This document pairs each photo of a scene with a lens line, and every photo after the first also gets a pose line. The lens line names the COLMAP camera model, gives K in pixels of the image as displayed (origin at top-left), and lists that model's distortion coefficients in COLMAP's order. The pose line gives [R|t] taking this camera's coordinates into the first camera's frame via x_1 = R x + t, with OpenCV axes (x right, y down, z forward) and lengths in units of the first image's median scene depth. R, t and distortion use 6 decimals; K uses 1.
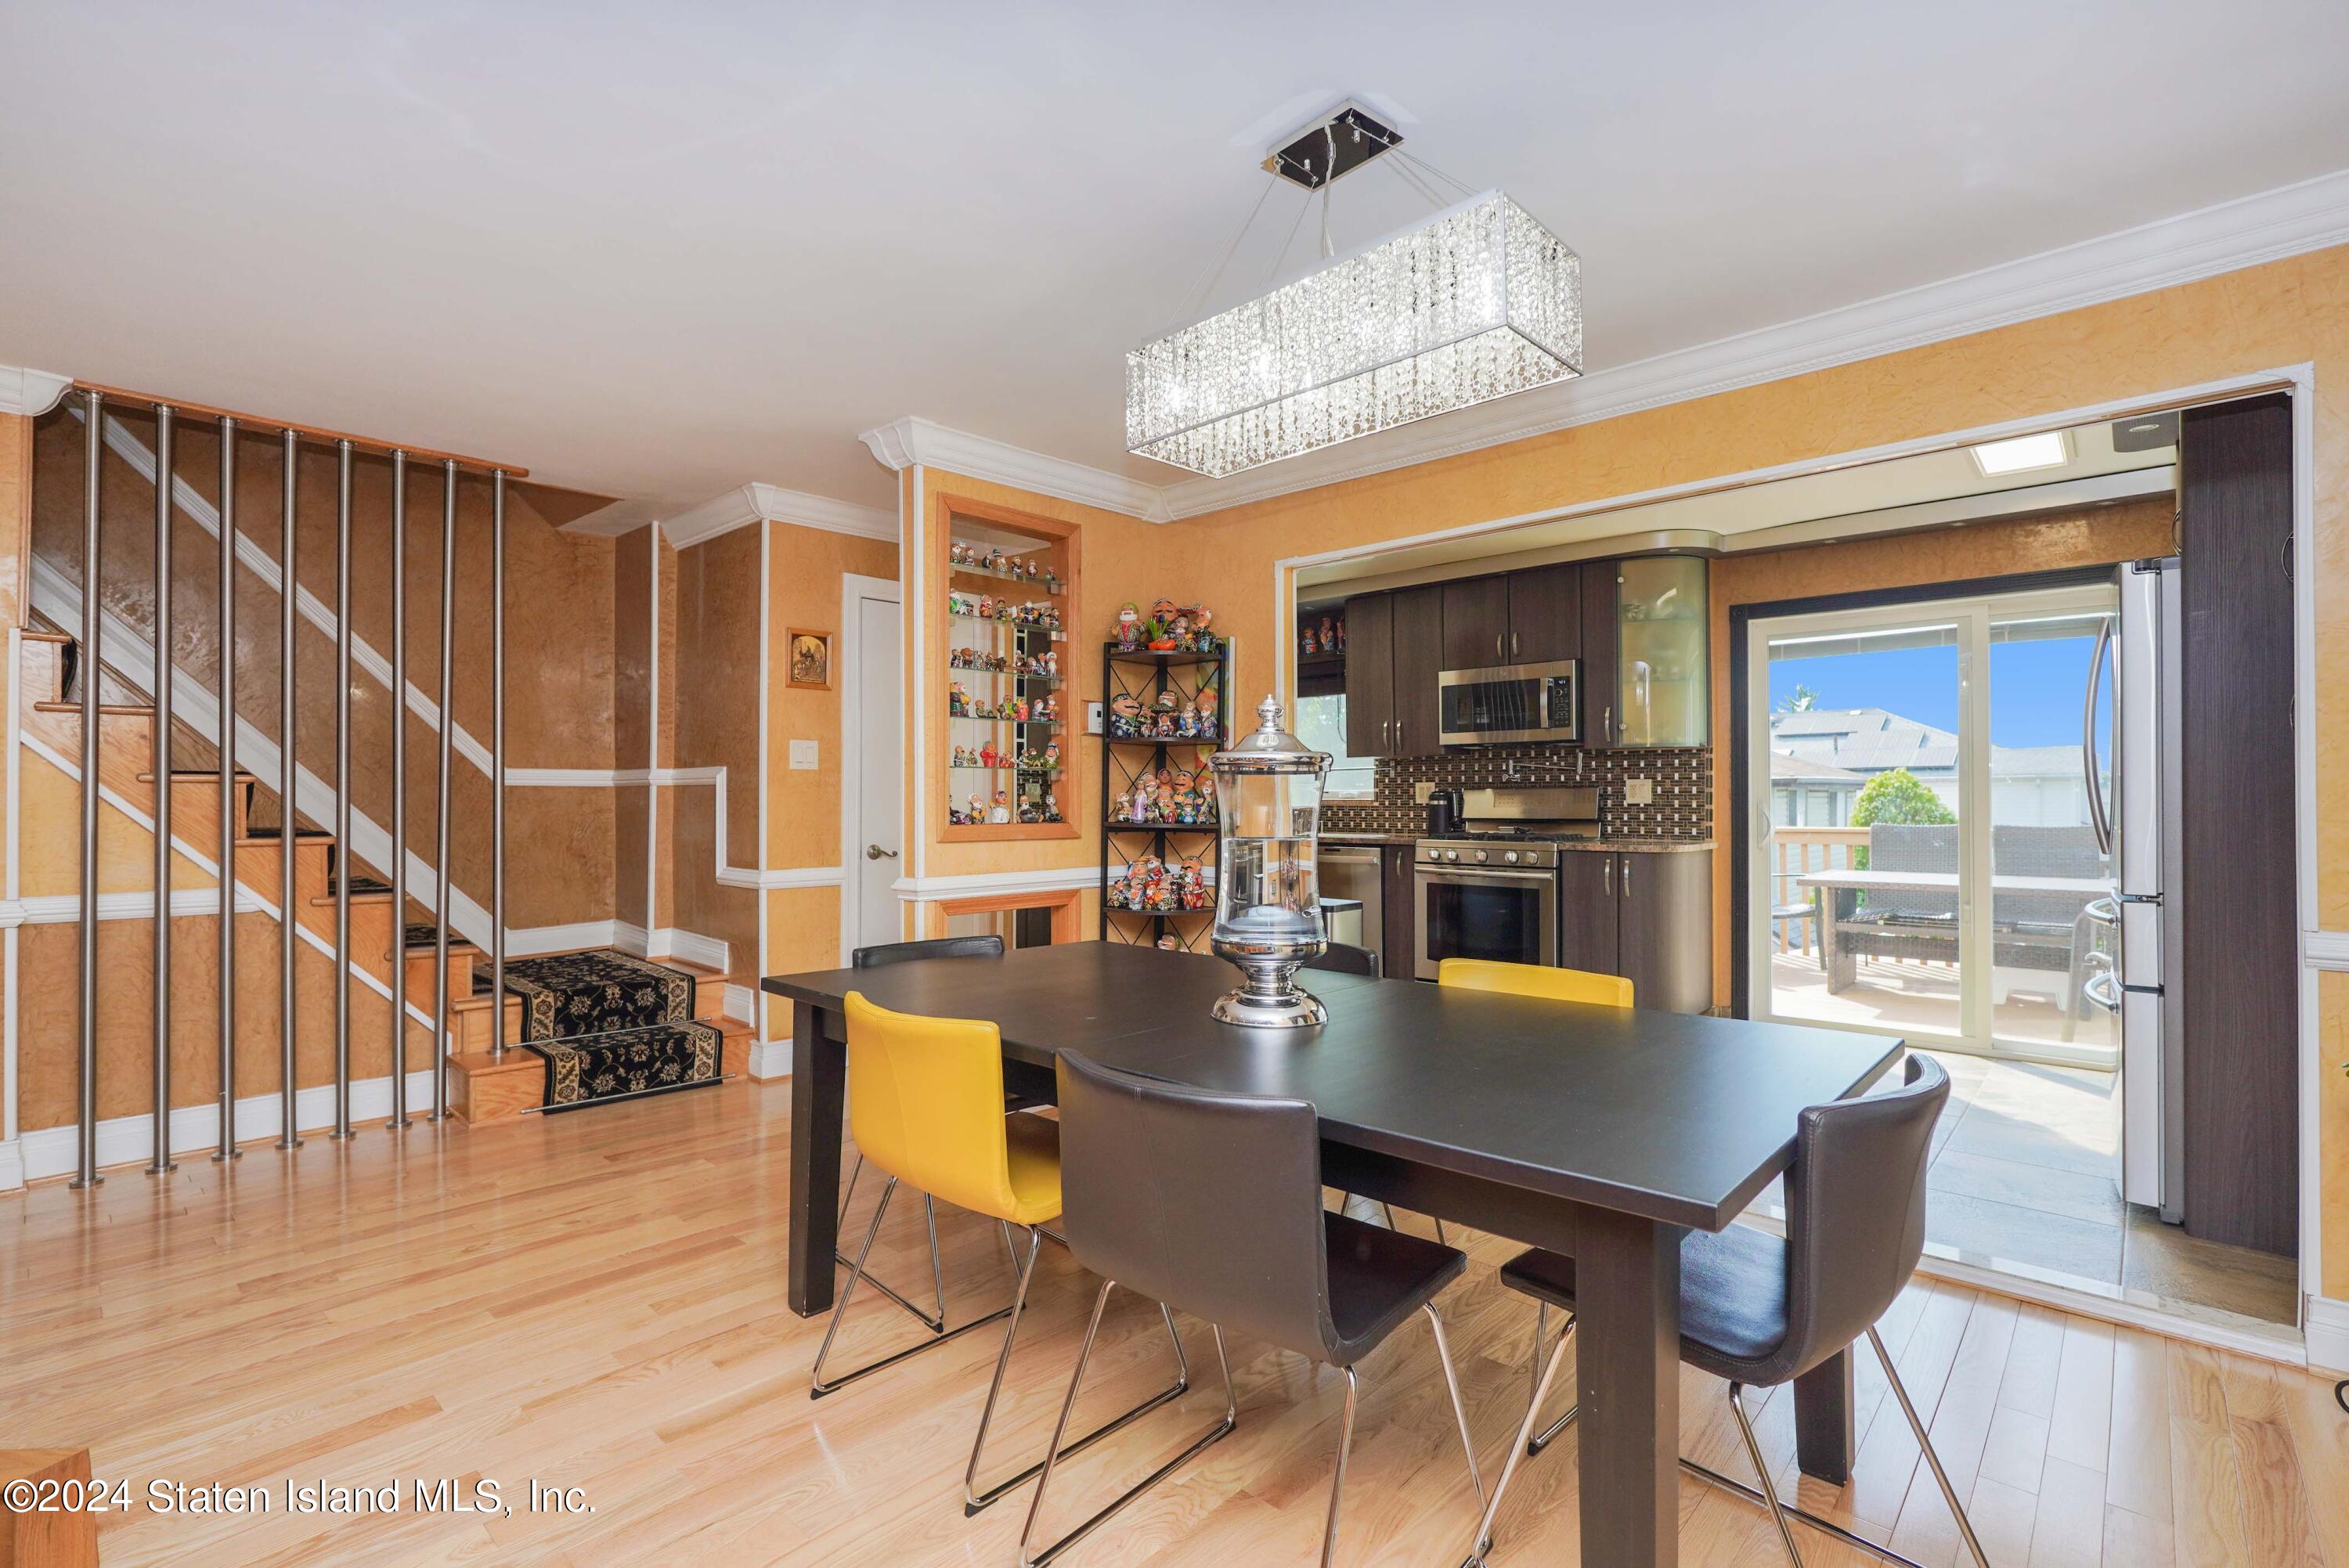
lens RADIAL K [[1083.5, 0, 1166.6], [0, 1083.5, 793.4], [0, 0, 1]] dist [-0.020986, 0.009513]
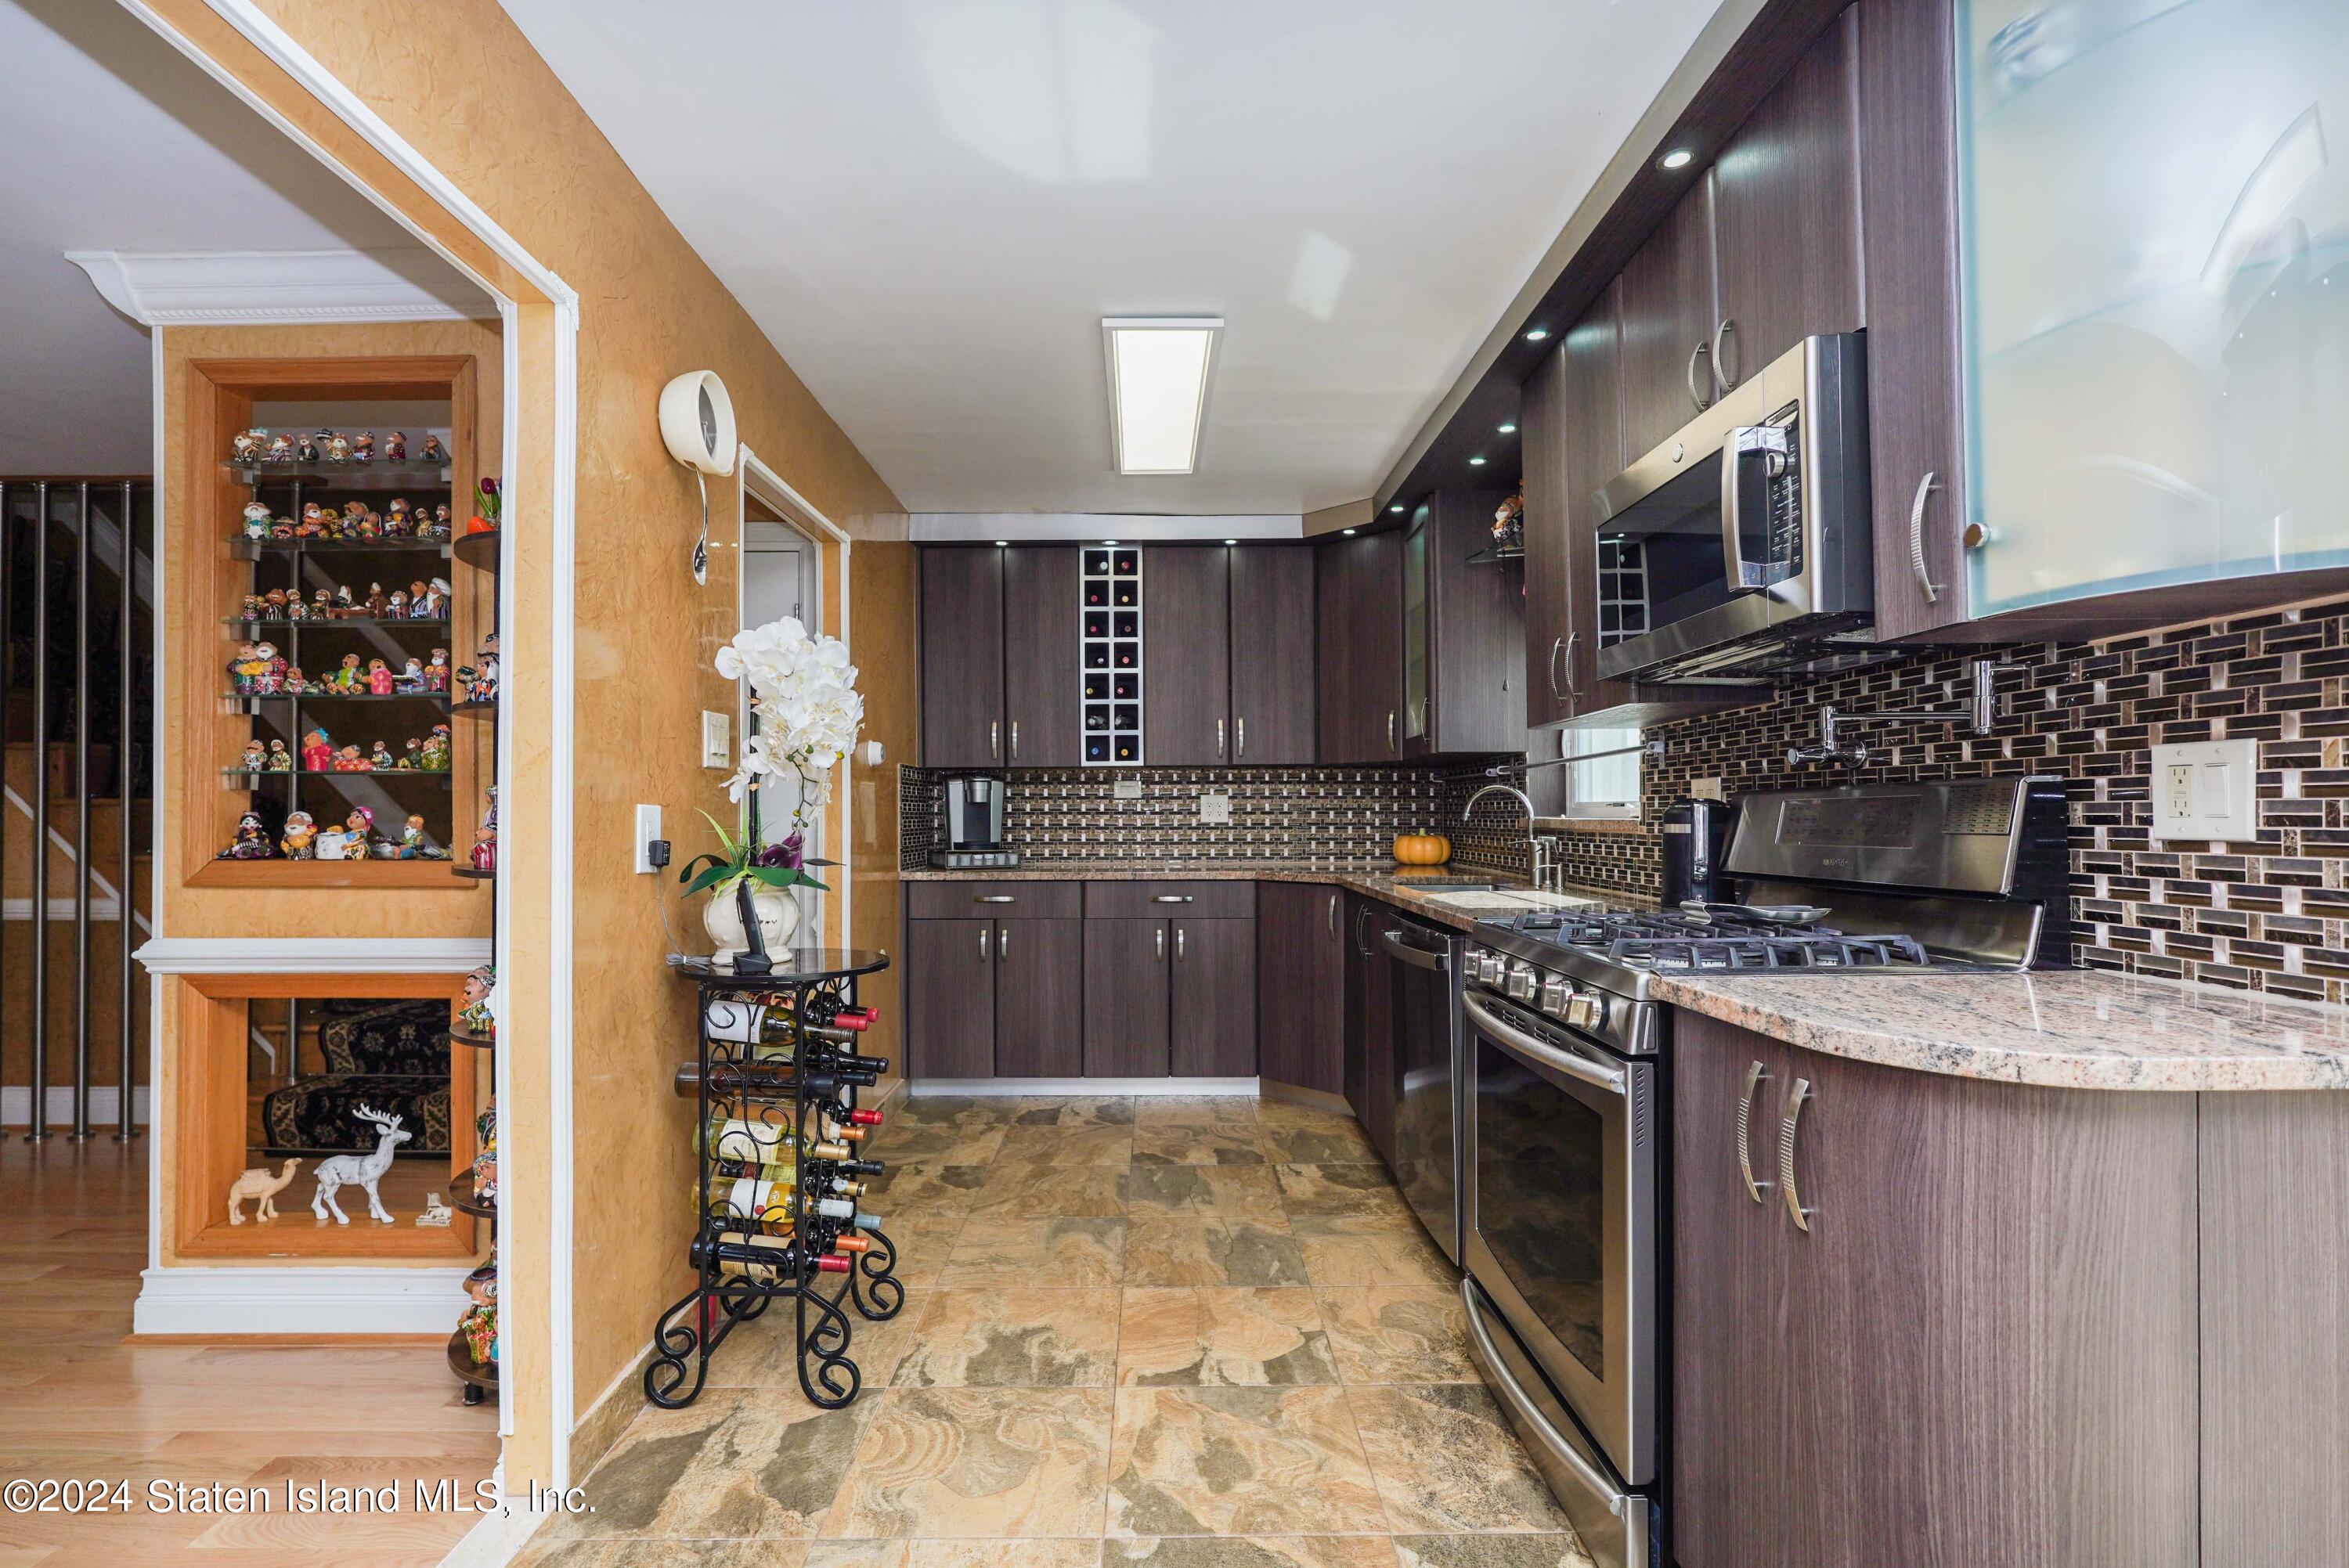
lens RADIAL K [[1083.5, 0, 1159.6], [0, 1083.5, 812.1], [0, 0, 1]] dist [-0.020986, 0.009513]
pose [[0.686543, -0.002784, -0.727084, 0.473670], [0.004582, 0.999989, 0.000497, 0.001655], [0.727075, -0.003673, 0.686549, 0.690504]]
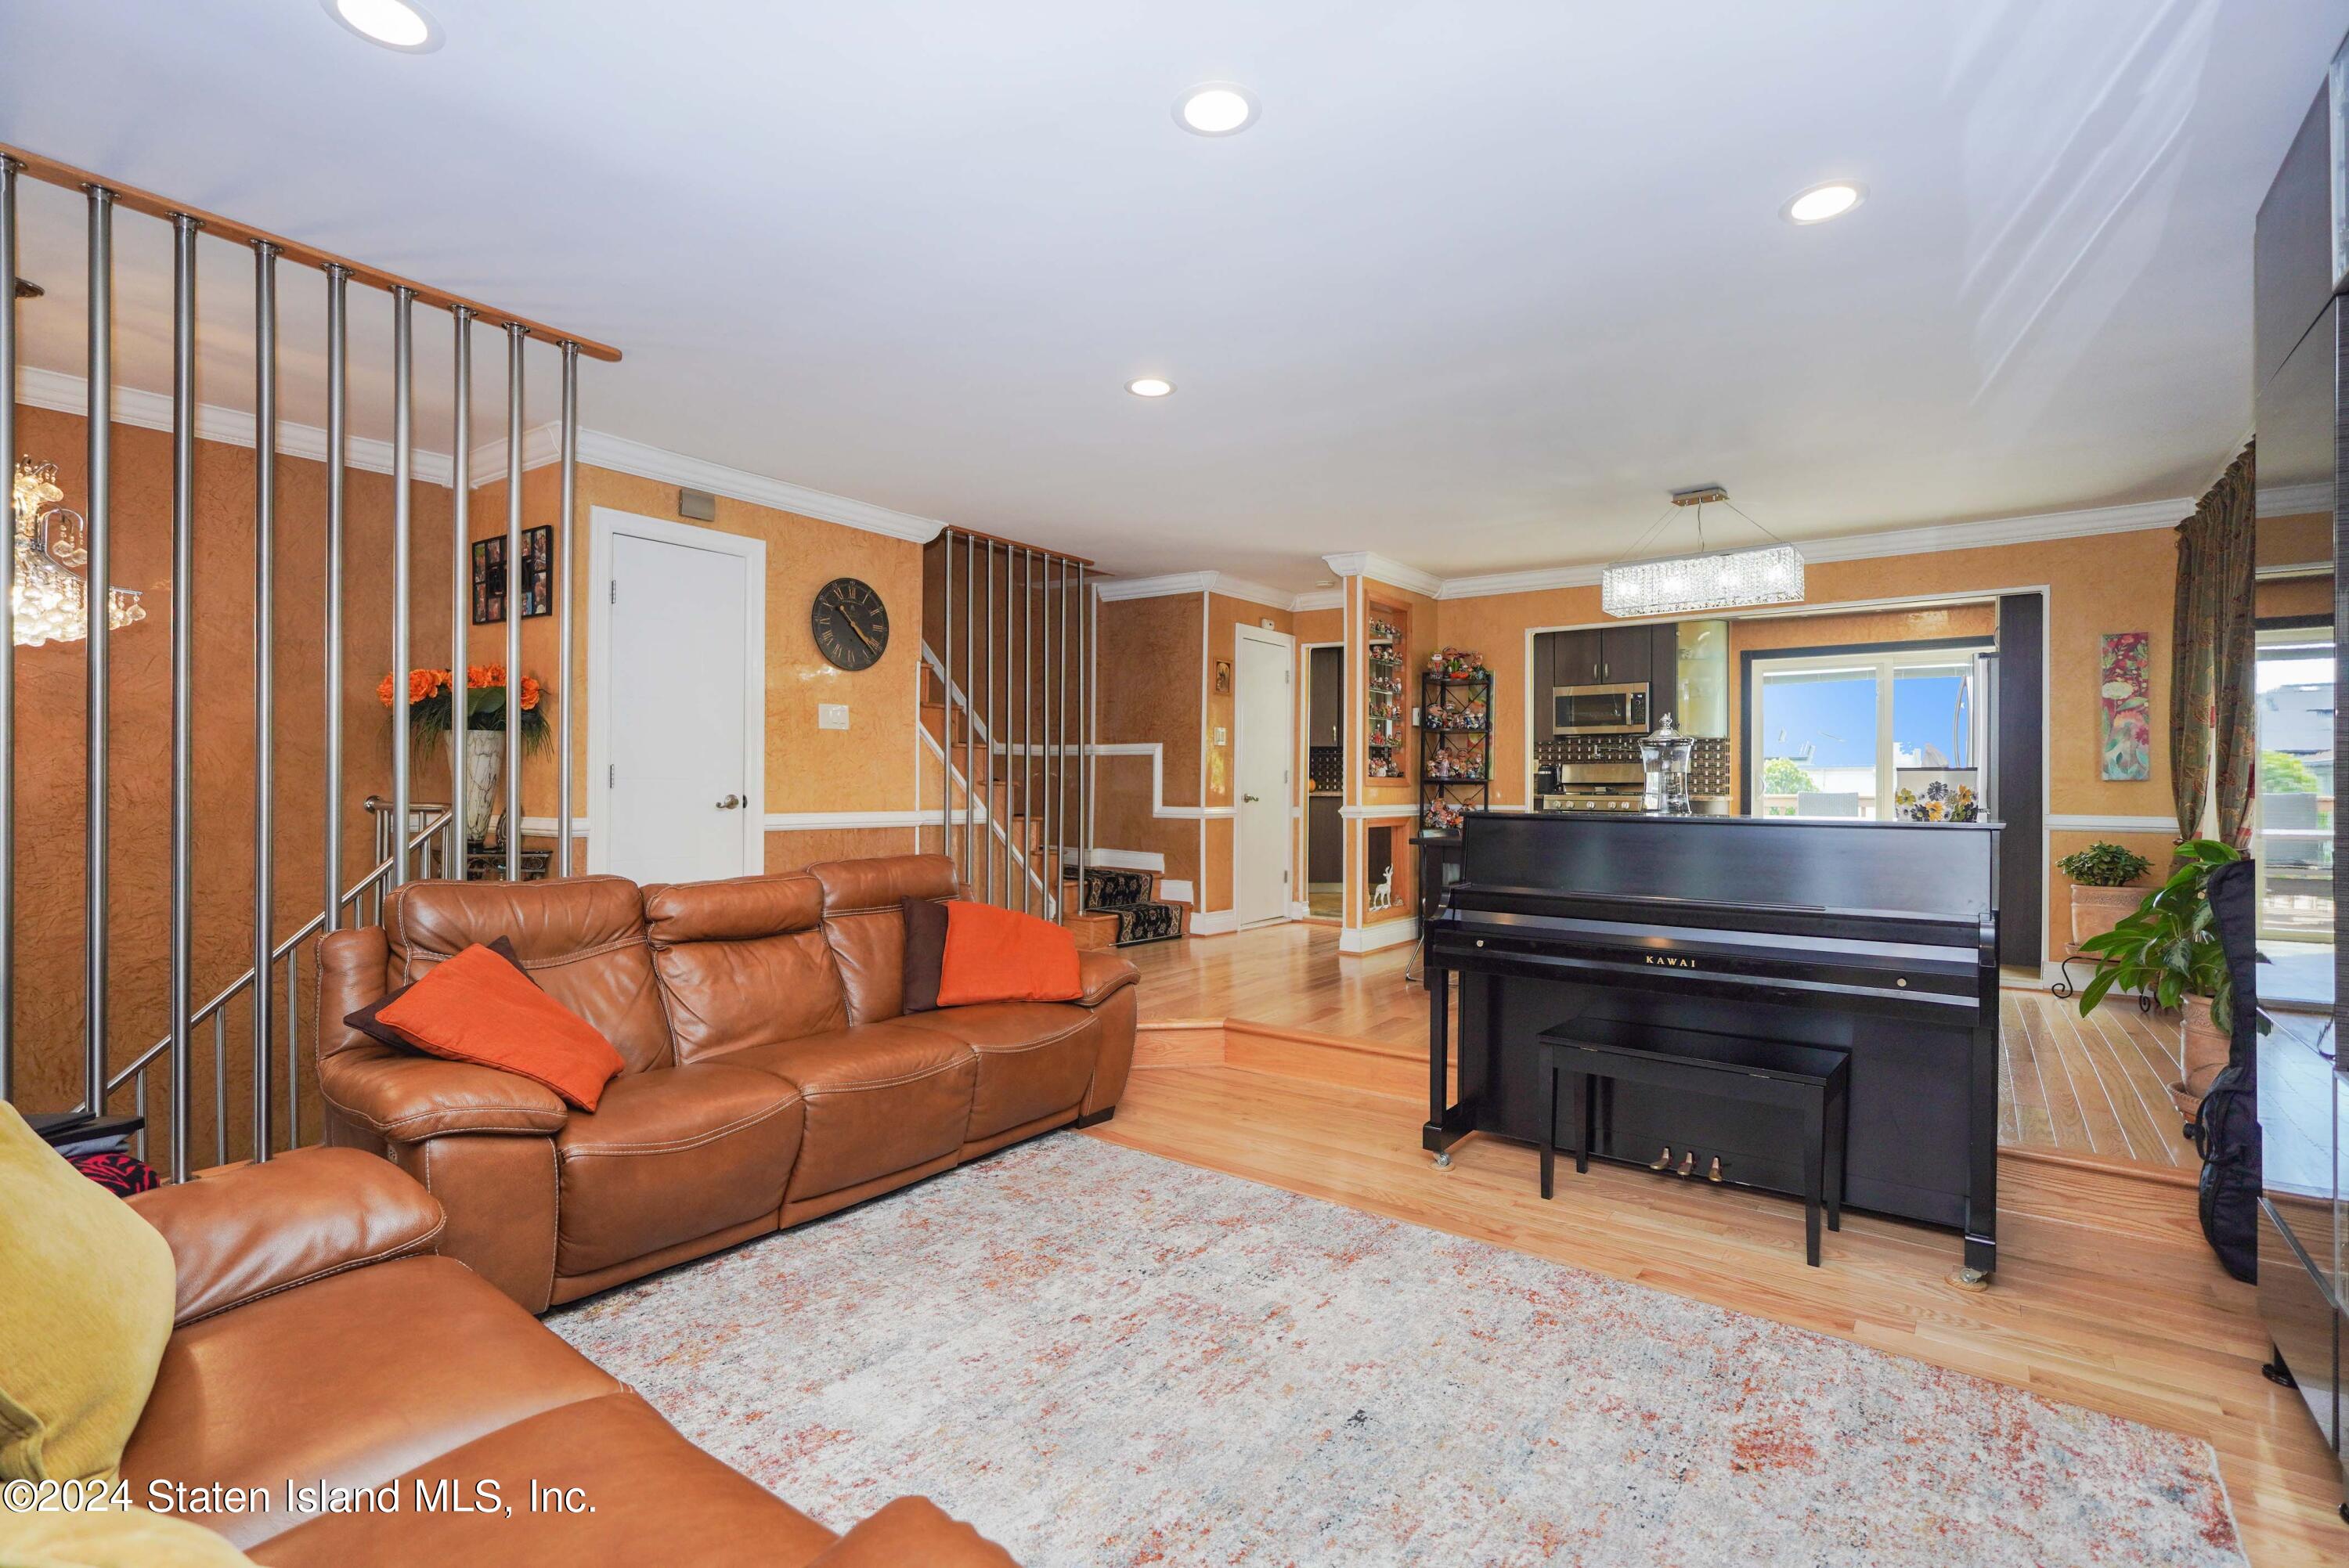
lens RADIAL K [[1083.5, 0, 1152.3], [0, 1083.5, 783.9], [0, 0, 1]] dist [-0.020986, 0.009513]
pose [[0.994362, 0.006359, 0.105849, -0.532310], [-0.006776, 0.999971, 0.003576, 0.026430], [-0.105823, -0.004273, 0.994376, -0.523867]]
